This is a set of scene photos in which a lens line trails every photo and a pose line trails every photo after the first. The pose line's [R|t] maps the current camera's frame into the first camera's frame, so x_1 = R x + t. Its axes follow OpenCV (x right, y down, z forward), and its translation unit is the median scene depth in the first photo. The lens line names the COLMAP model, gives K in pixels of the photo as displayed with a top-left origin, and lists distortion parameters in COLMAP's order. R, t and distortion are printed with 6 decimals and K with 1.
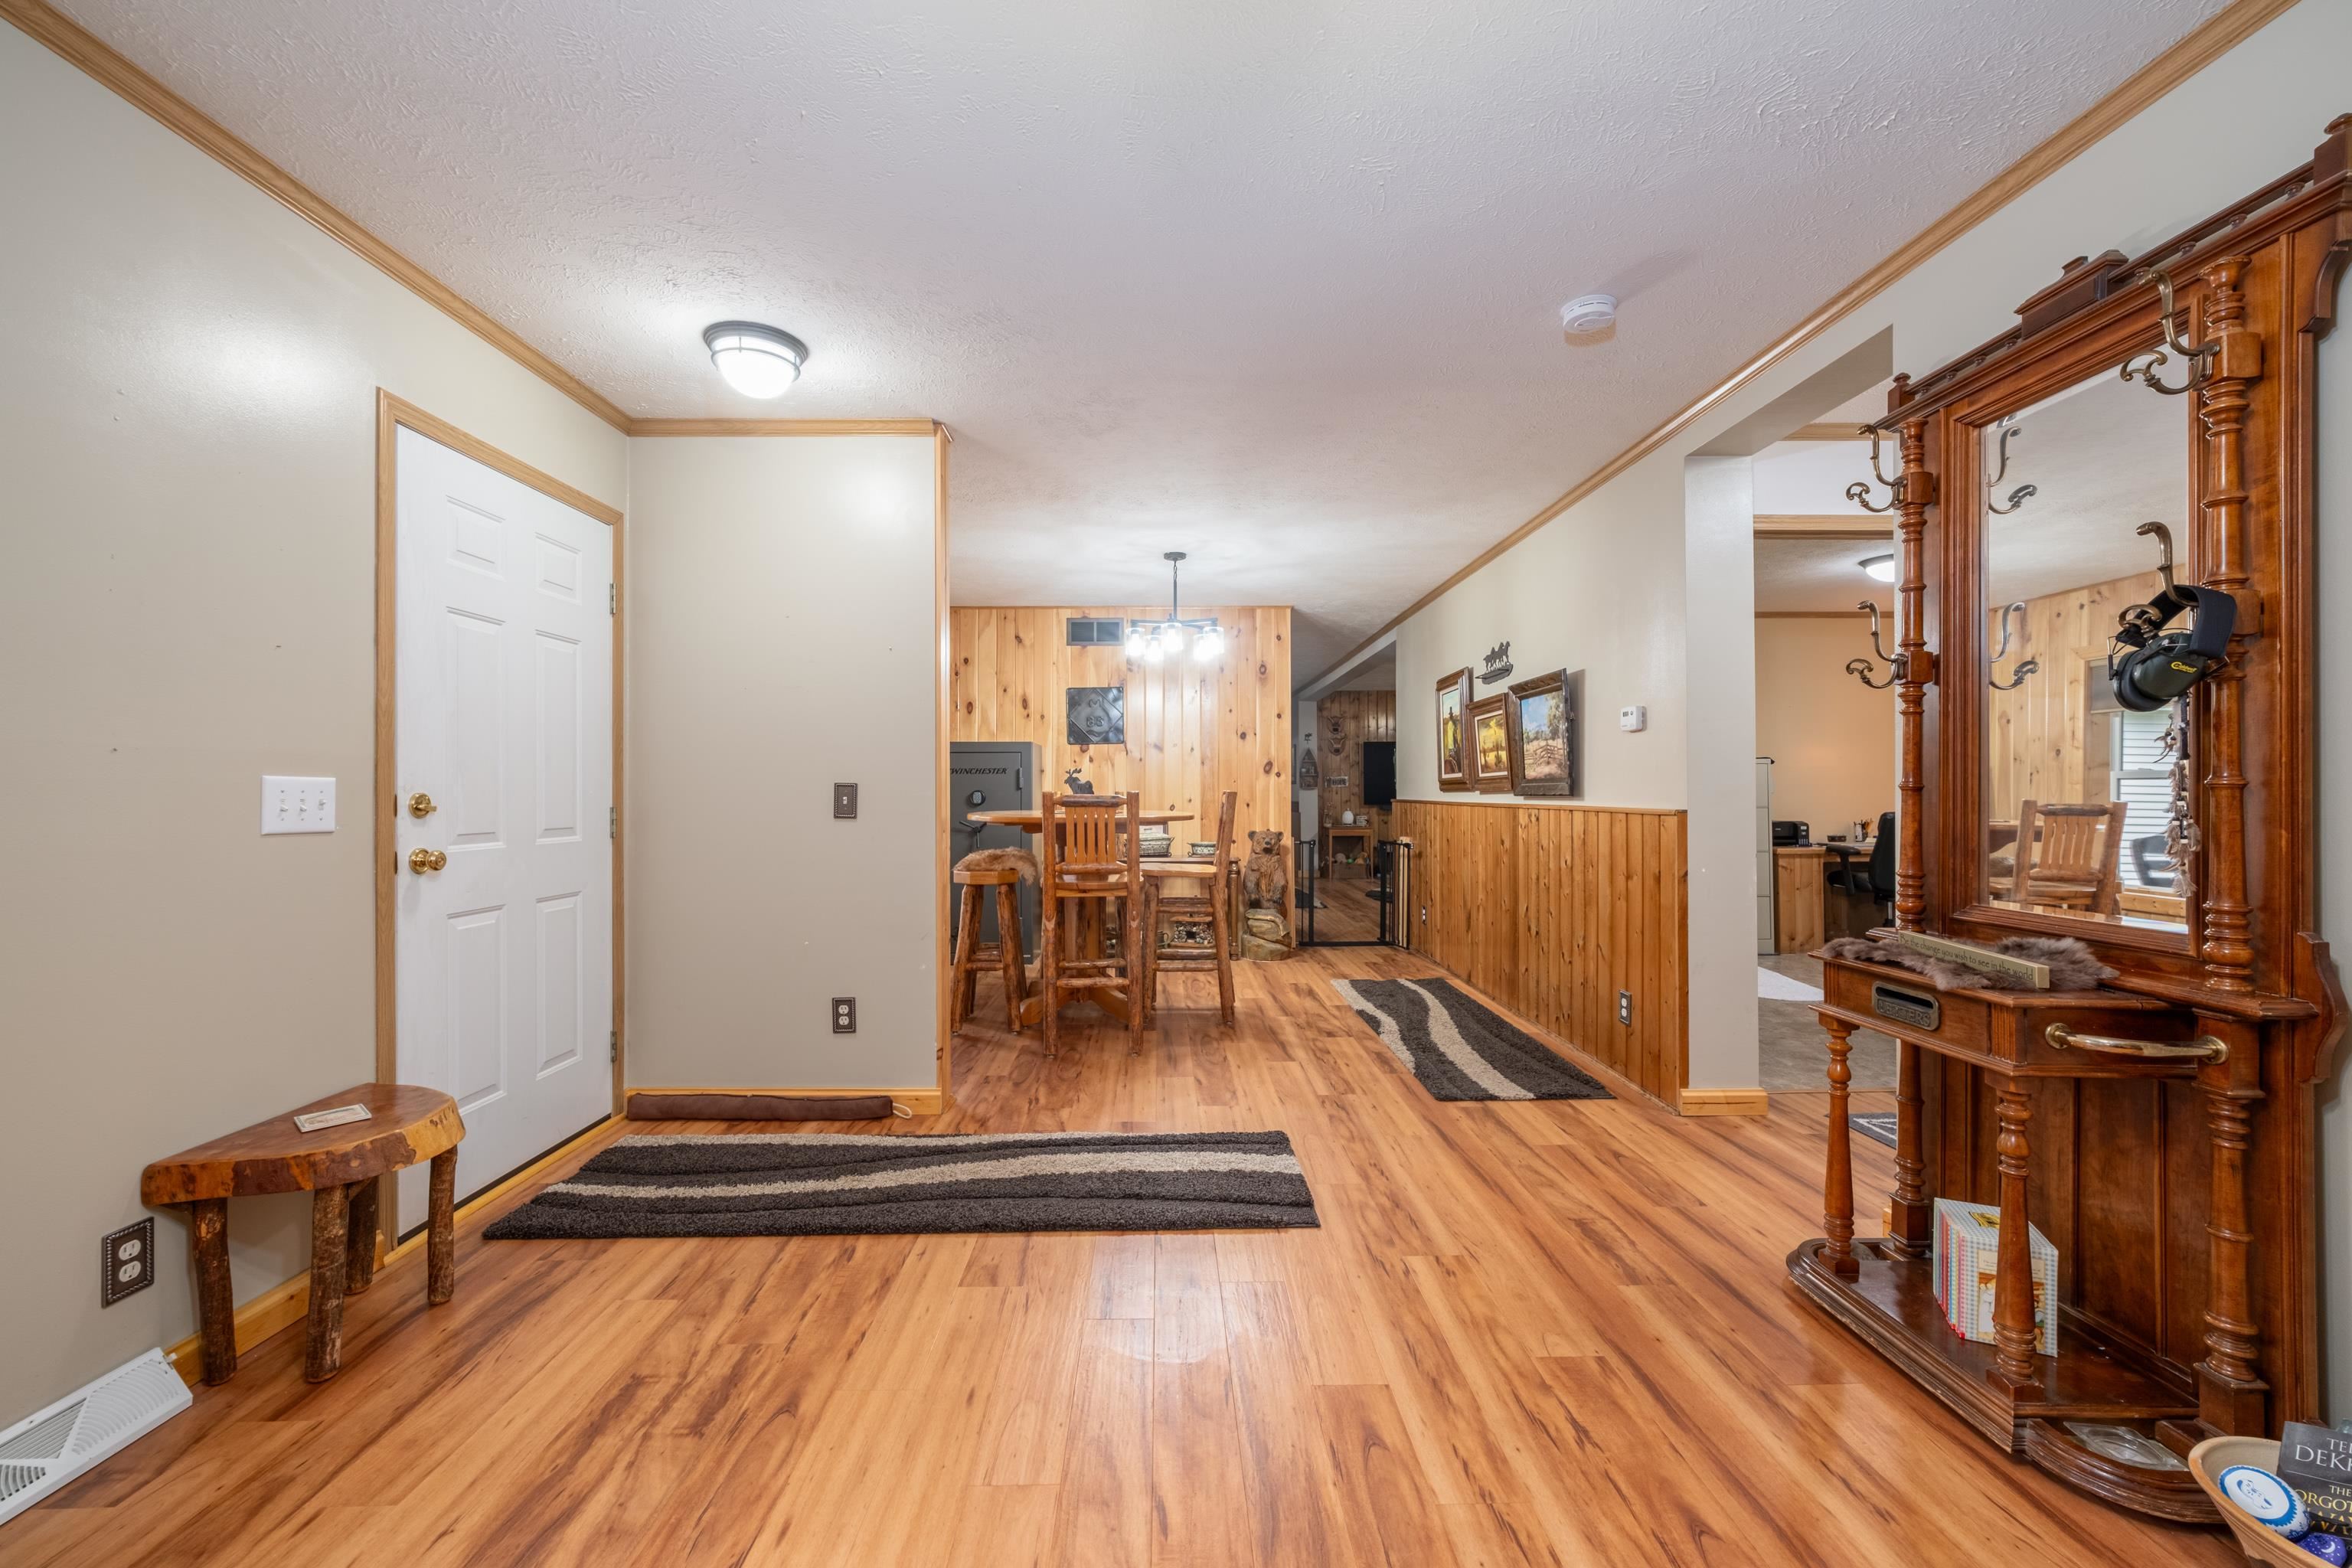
lens RADIAL K [[924.6, 0, 1175.7], [0, 924.6, 789.5], [0, 0, 1]] dist [-0.027183, 0.011944]
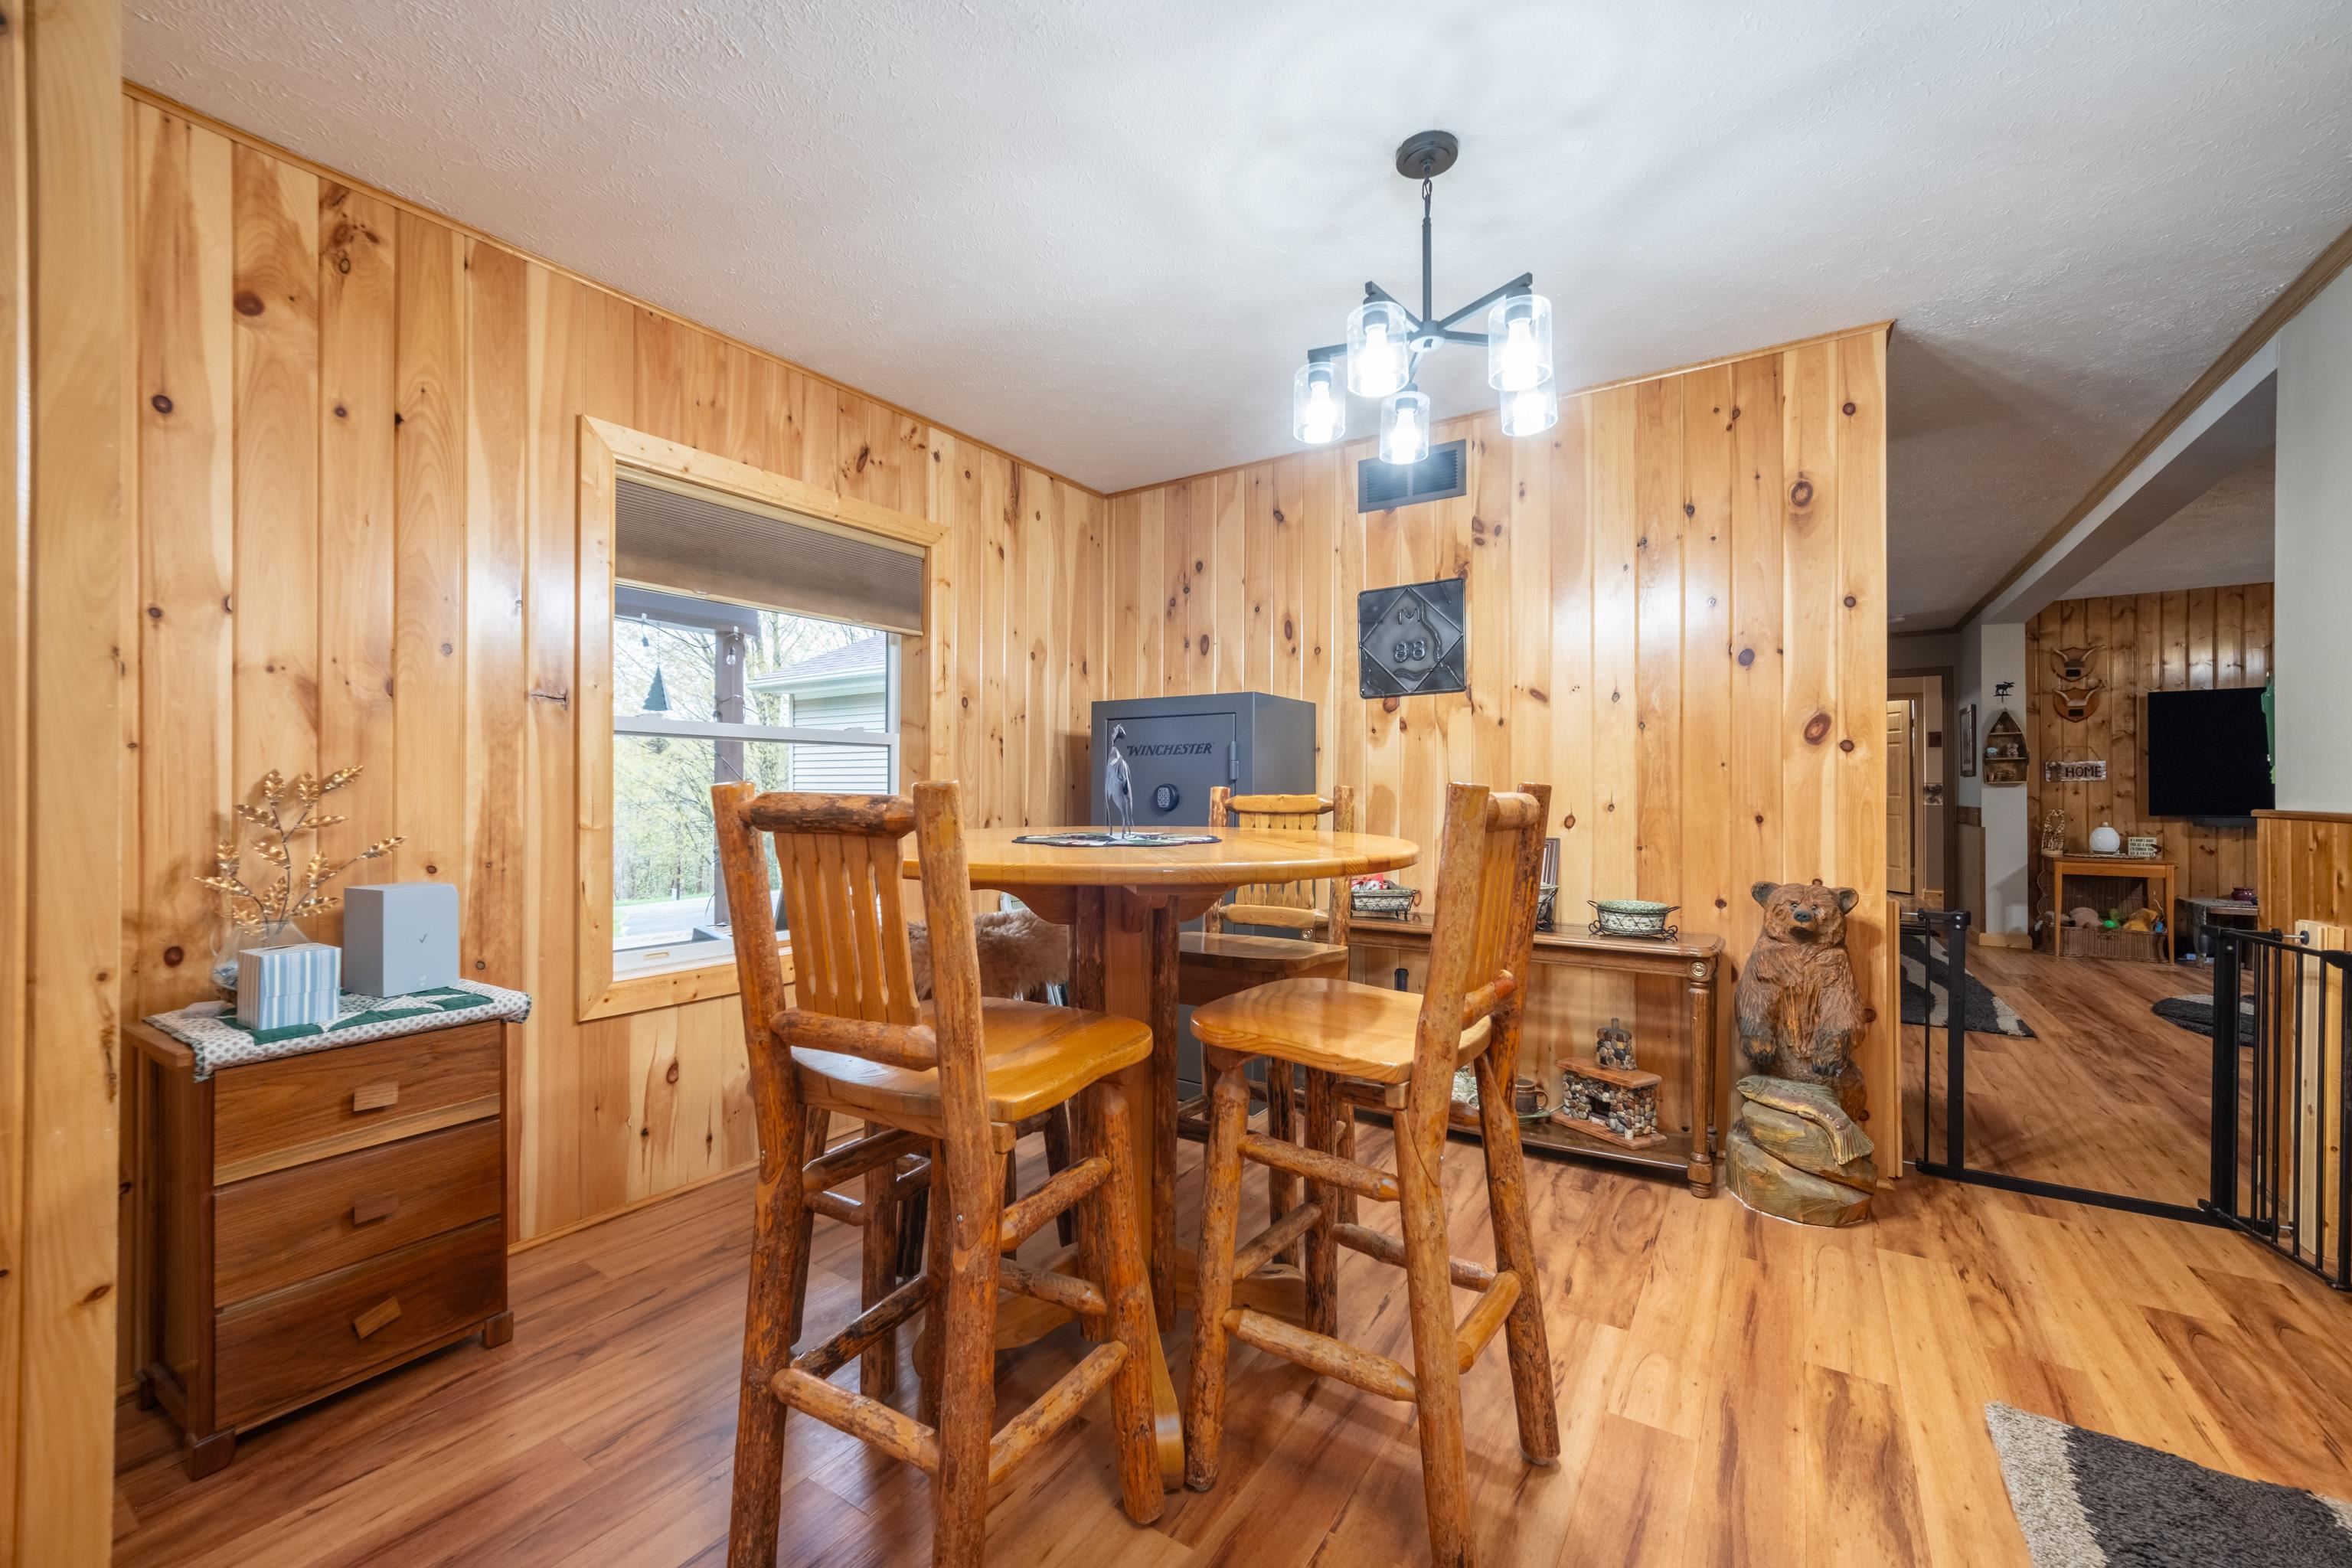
lens RADIAL K [[924.6, 0, 1175.7], [0, 924.6, 789.5], [0, 0, 1]] dist [-0.027183, 0.011944]
pose [[0.814583, 0.002828, -0.580040, 0.103658], [-0.001272, 0.999994, 0.003089, 0.002031], [0.580045, -0.001778, 0.814582, 0.502664]]
